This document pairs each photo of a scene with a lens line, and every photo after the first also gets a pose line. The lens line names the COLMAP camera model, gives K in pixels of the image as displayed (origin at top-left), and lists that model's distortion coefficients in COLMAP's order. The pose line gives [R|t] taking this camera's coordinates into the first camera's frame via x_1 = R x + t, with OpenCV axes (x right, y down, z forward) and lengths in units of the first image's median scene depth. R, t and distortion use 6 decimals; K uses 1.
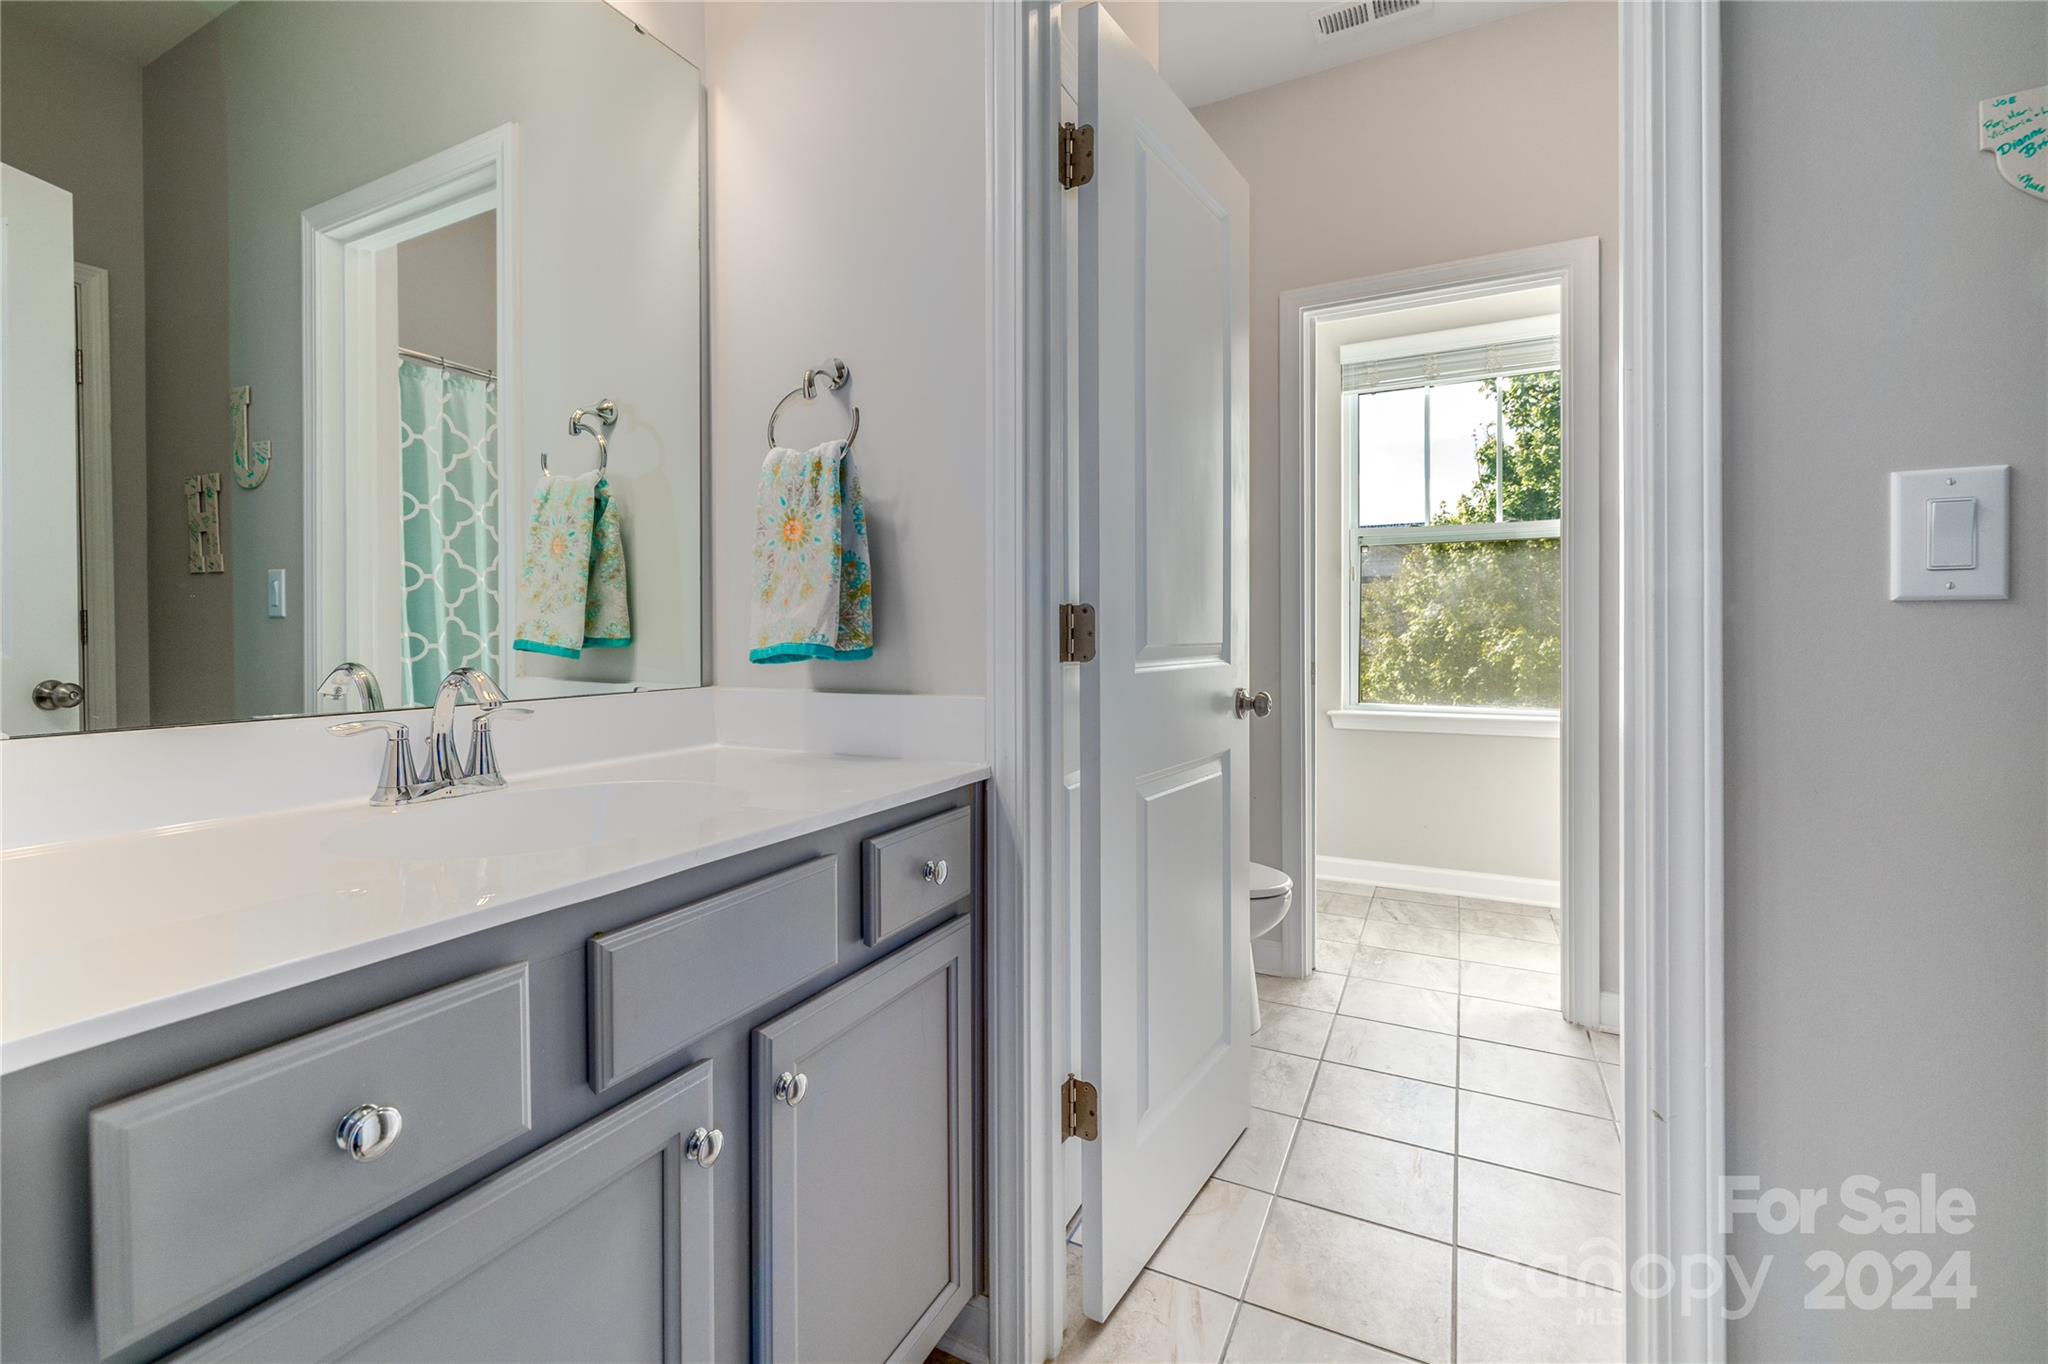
lens RADIAL K [[879.5, 0, 1014.0], [0, 879.5, 624.5], [0, 0, 1]] dist [0.001792, 0.000126]
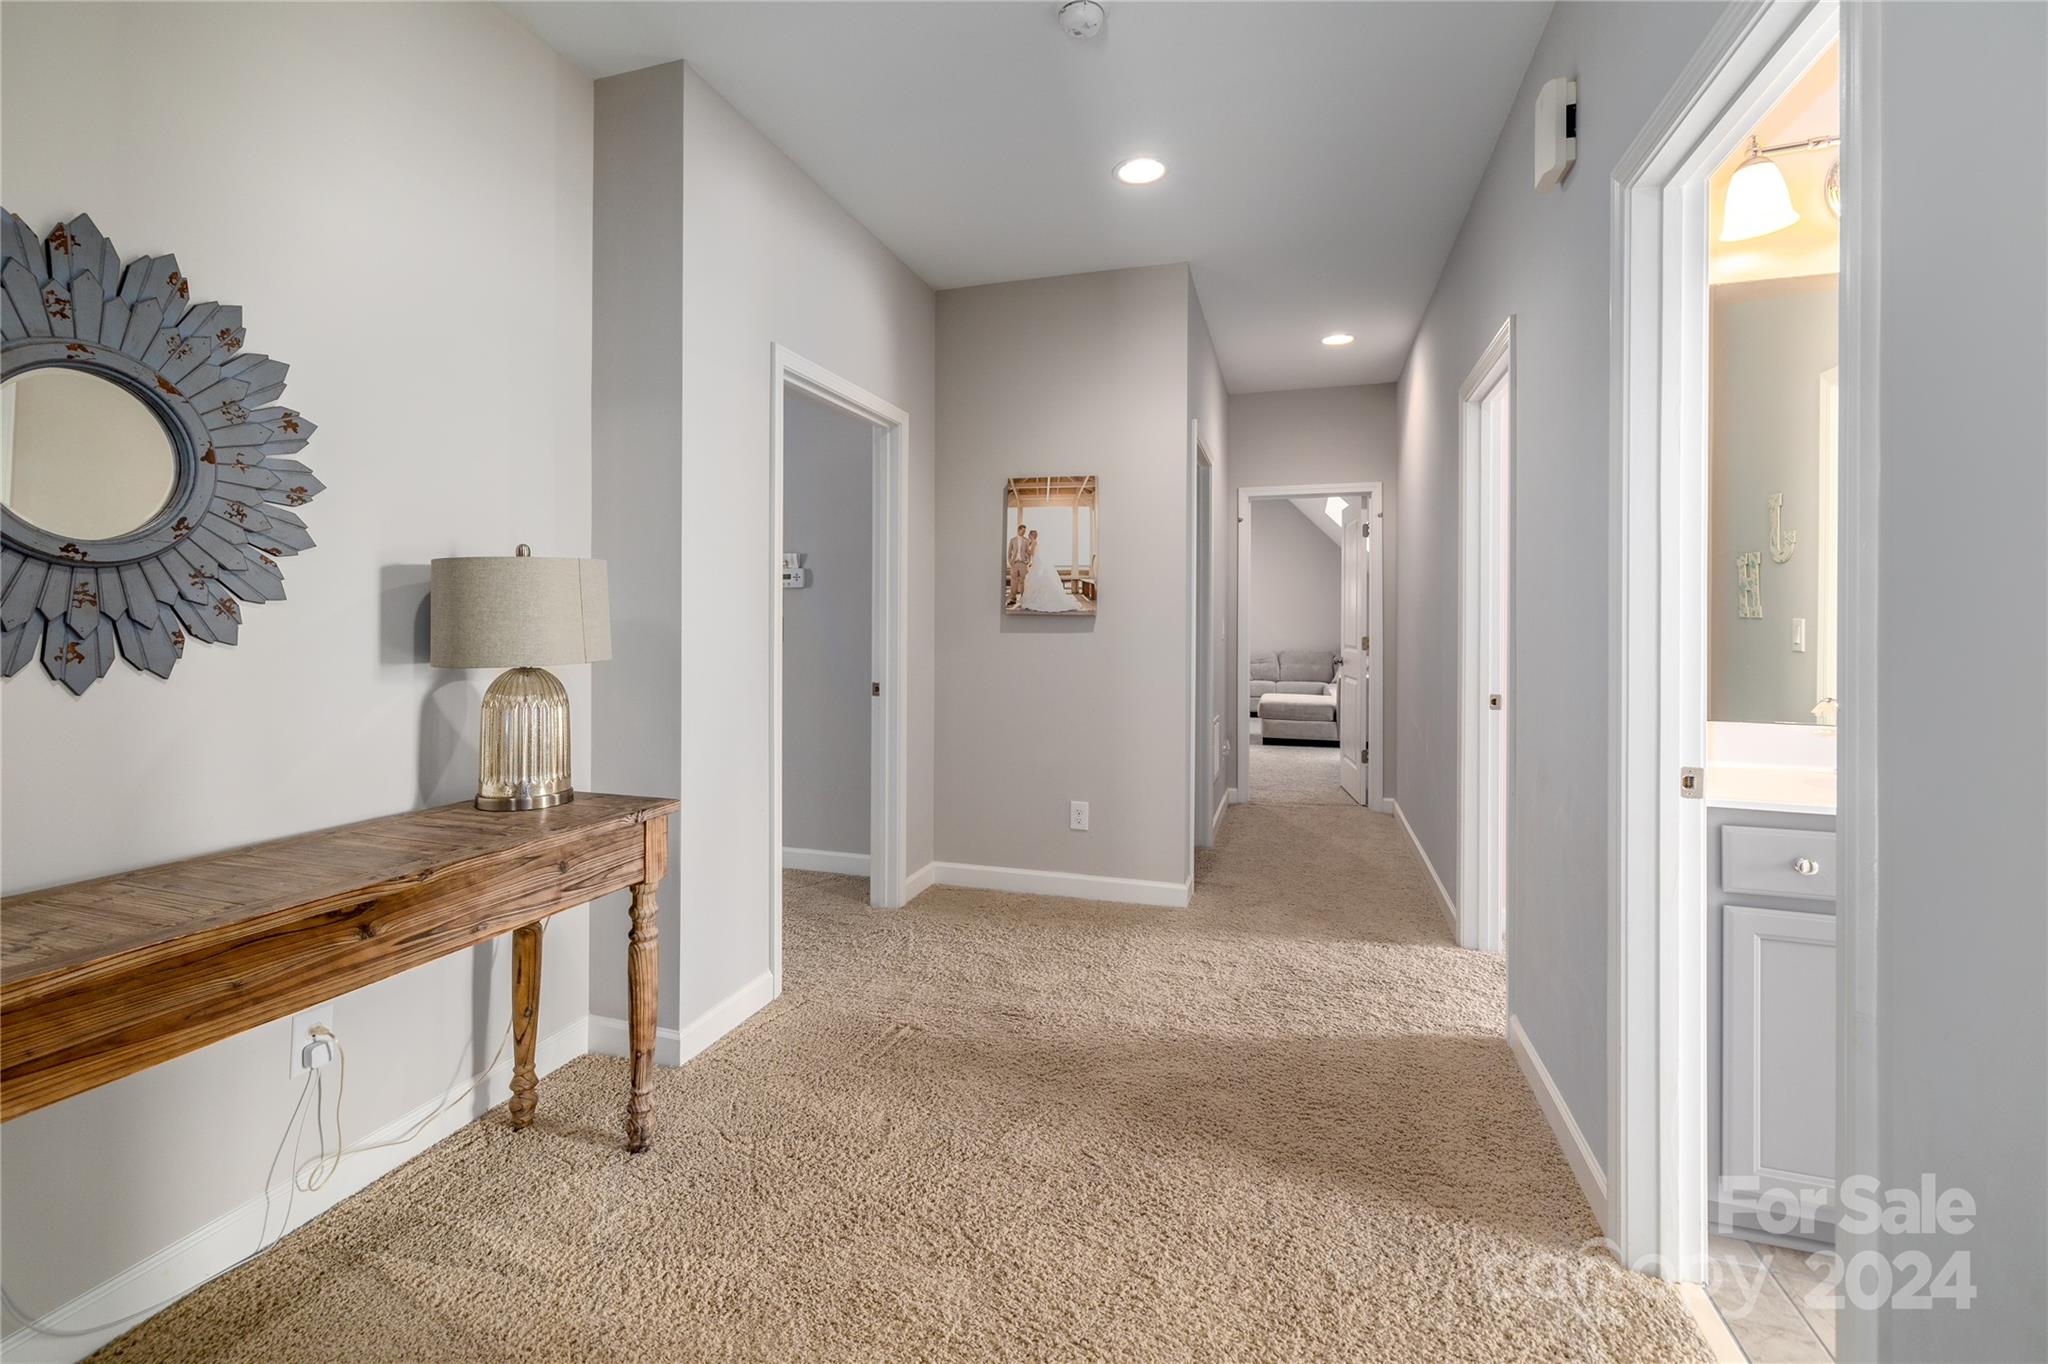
lens RADIAL K [[879.5, 0, 1014.0], [0, 879.5, 624.5], [0, 0, 1]] dist [0.001792, 0.000126]
pose [[0.135435, 0.008652, -0.990749, 0.385322], [-0.014876, 0.999867, 0.006698, -0.045663], [0.990675, 0.013831, 0.135545, -0.430450]]
